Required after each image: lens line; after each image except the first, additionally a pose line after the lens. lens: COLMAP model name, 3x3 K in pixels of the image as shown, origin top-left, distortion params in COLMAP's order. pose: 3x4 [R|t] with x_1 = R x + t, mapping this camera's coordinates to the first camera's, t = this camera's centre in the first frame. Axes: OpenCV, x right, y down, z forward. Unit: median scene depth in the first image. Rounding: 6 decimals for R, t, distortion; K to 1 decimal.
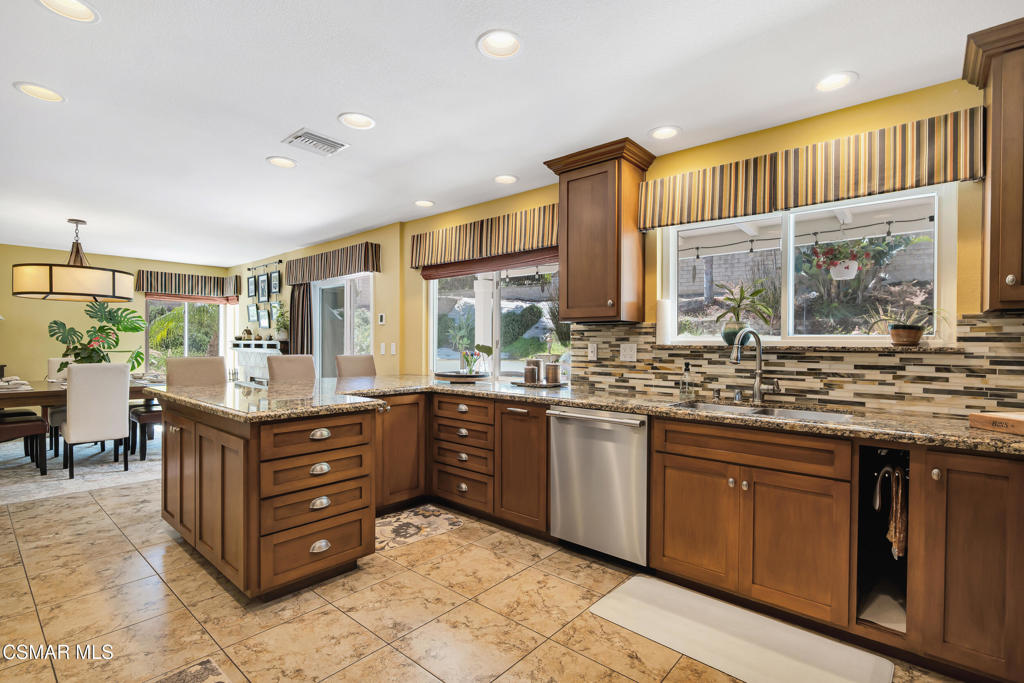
lens RADIAL K [[483.6, 0, 508.0], [0, 483.6, 348.6], [0, 0, 1]] dist [-0.017914, 0.004420]
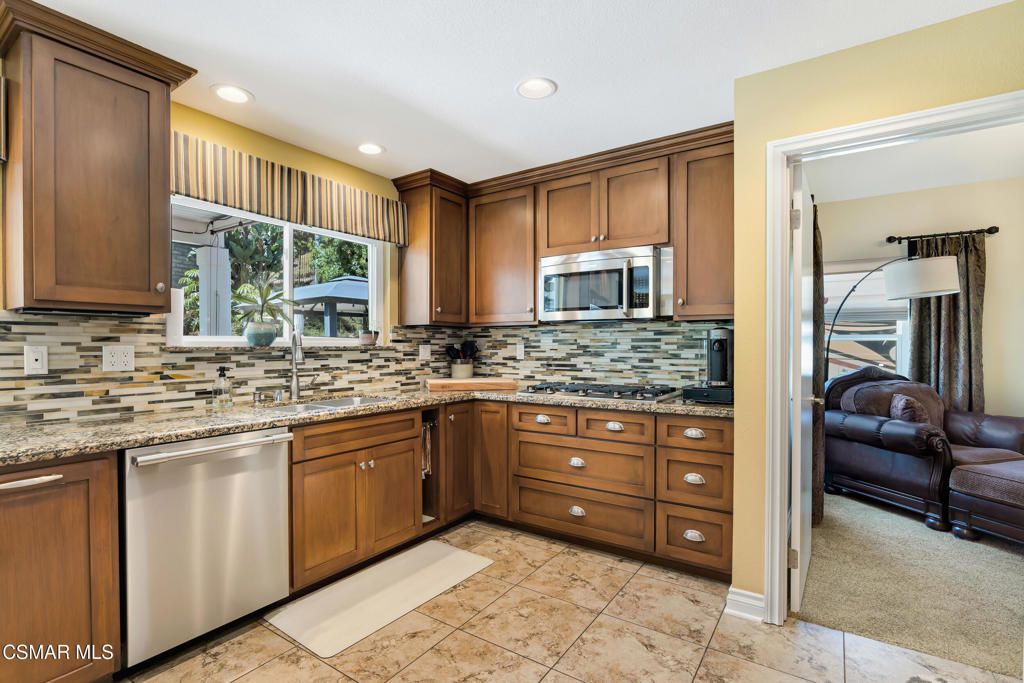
lens RADIAL K [[483.6, 0, 508.0], [0, 483.6, 349.9], [0, 0, 1]] dist [-0.017914, 0.004420]
pose [[-0.116604, -0.018405, 0.993008, -0.544056], [0.009023, 0.999767, 0.019589, -0.013608], [-0.993137, 0.011244, -0.116411, 0.596102]]
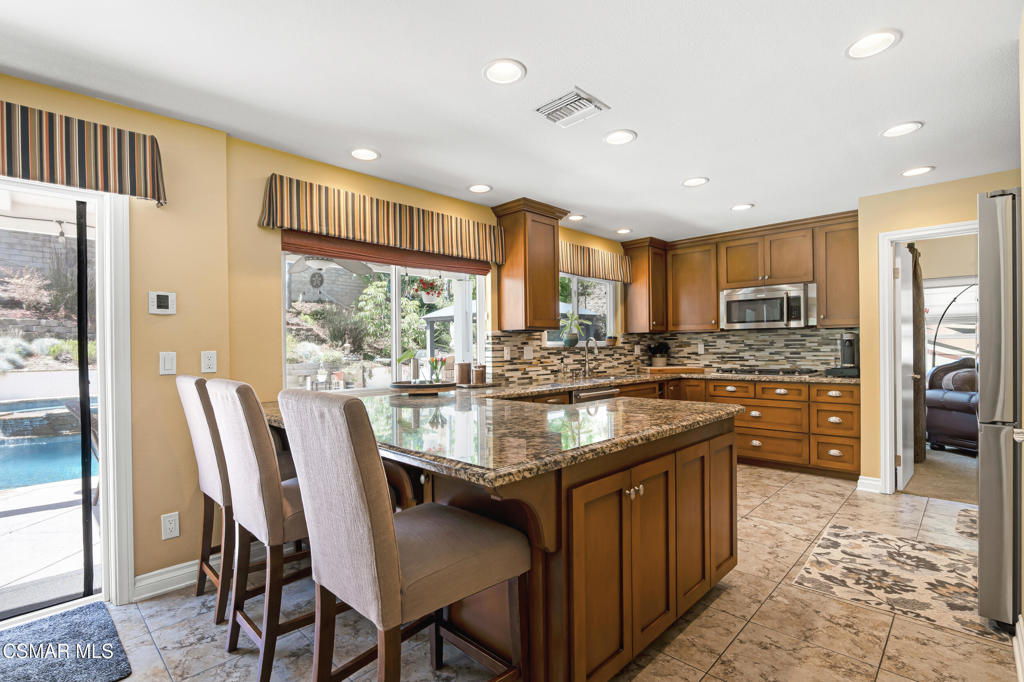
lens RADIAL K [[483.6, 0, 507.8], [0, 483.6, 349.7], [0, 0, 1]] dist [-0.017914, 0.004420]
pose [[0.057338, -0.013143, 0.998268, -1.280858], [0.021690, 0.999694, 0.011916, -0.020927], [-0.998119, 0.020969, 0.057606, 1.095904]]
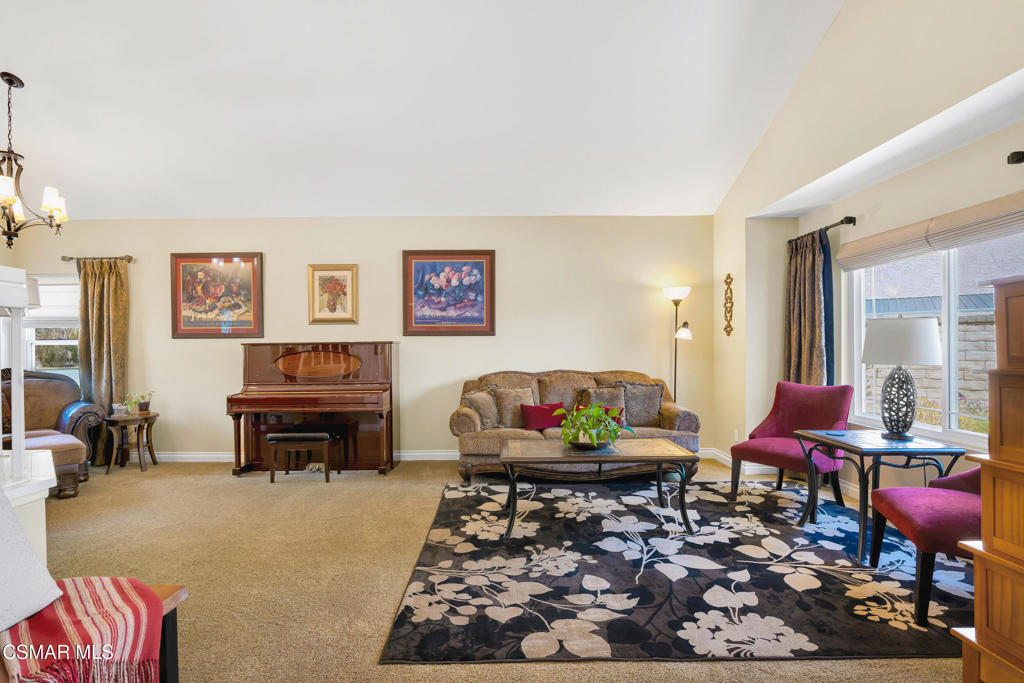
lens RADIAL K [[483.6, 0, 511.6], [0, 483.6, 344.2], [0, 0, 1]] dist [-0.017914, 0.004420]
pose [[-0.662196, -0.005616, 0.749310, -1.612641], [0.012303, 0.999756, 0.018366, -0.017792], [-0.749230, 0.021381, -0.661965, -0.871532]]
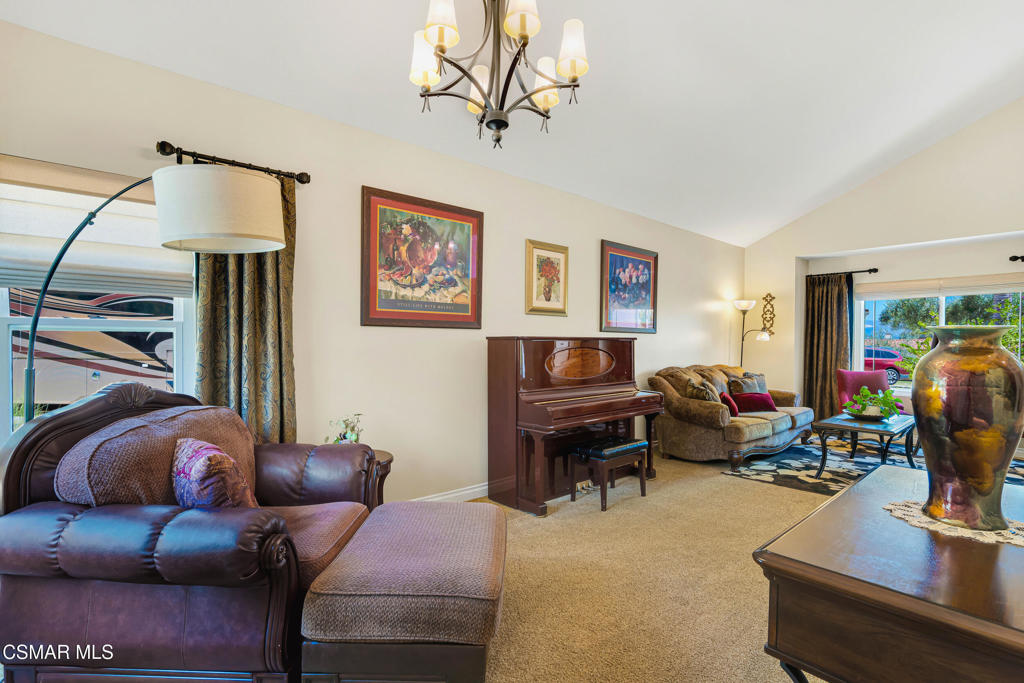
lens RADIAL K [[483.6, 0, 511.3], [0, 483.6, 348.7], [0, 0, 1]] dist [-0.017914, 0.004420]
pose [[-0.990713, -0.015711, 0.135063, 0.121910], [-0.012278, 0.999581, 0.026211, -0.001870], [-0.135418, 0.024309, -0.990490, -0.047469]]
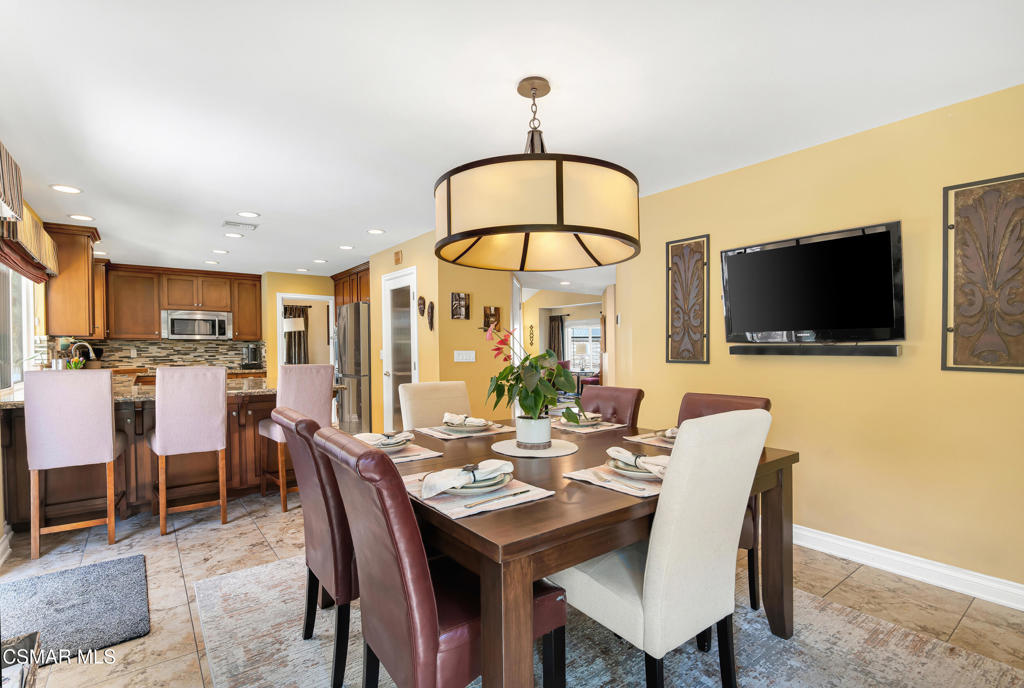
lens RADIAL K [[488.0, 0, 512.5], [0, 488.0, 349.5], [0, 0, 1]] dist [-0.000718, -0.000155]
pose [[-0.980151, -0.007102, 0.198123, -1.656219], [-0.004175, 0.999876, 0.015188, -0.049658], [-0.198206, 0.014060, -0.980059, 2.497234]]
